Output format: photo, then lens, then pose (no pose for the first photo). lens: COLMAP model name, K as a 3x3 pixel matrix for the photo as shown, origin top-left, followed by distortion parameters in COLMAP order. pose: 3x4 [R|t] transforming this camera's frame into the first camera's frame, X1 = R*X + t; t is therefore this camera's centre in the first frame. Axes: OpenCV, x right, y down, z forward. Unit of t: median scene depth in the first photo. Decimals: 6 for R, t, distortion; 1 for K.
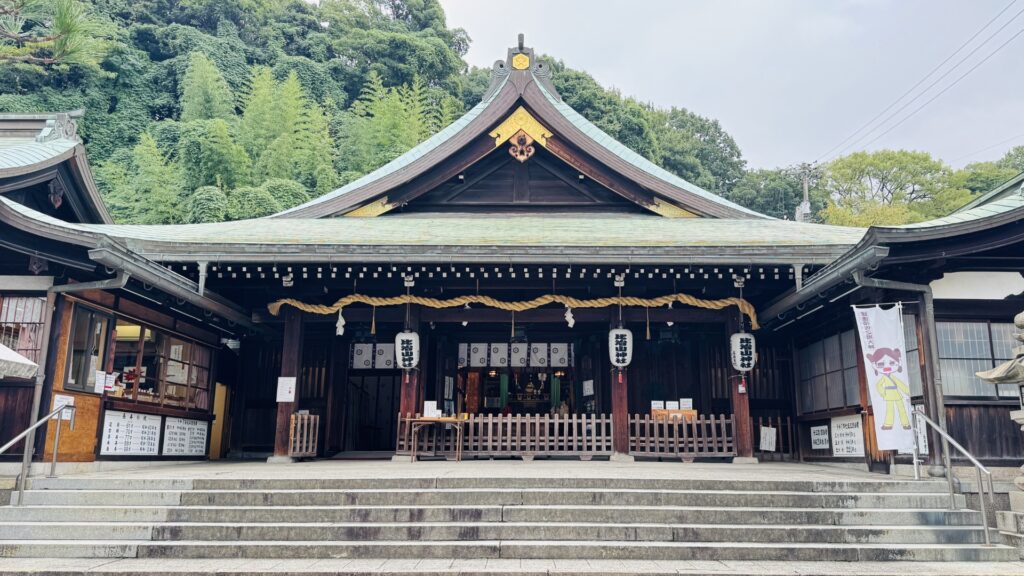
lens RADIAL K [[743.0, 0, 527.1], [0, 743.0, 305.0], [0, 0, 1]] dist [0.073982, -0.023468]
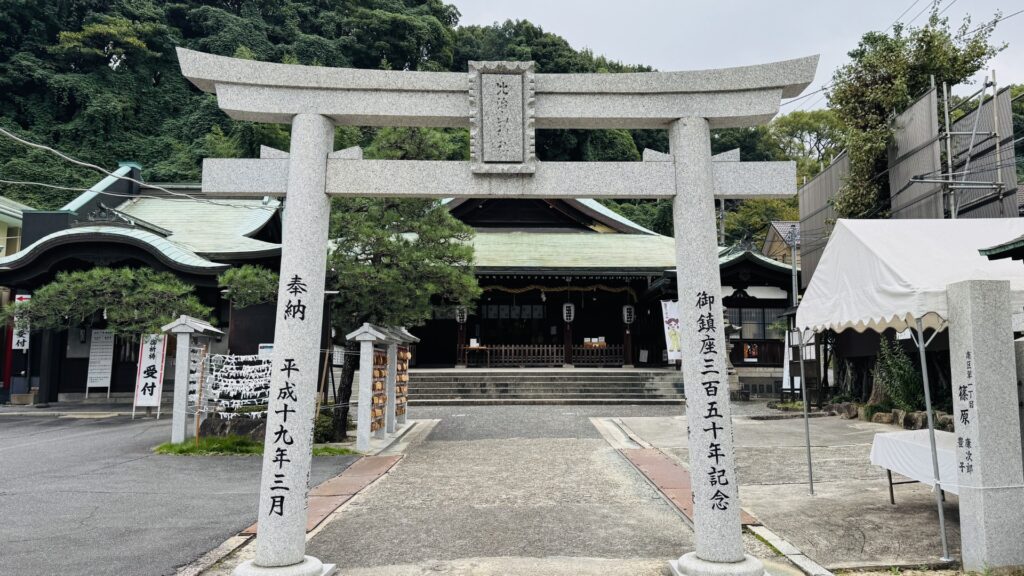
lens RADIAL K [[743.0, 0, 529.5], [0, 743.0, 313.4], [0, 0, 1]] dist [0.073982, -0.023468]
pose [[0.999456, -0.002461, 0.032903, -0.044463], [-0.001276, 0.993587, 0.113065, -0.162270], [-0.032970, -0.113045, 0.993043, -0.964543]]
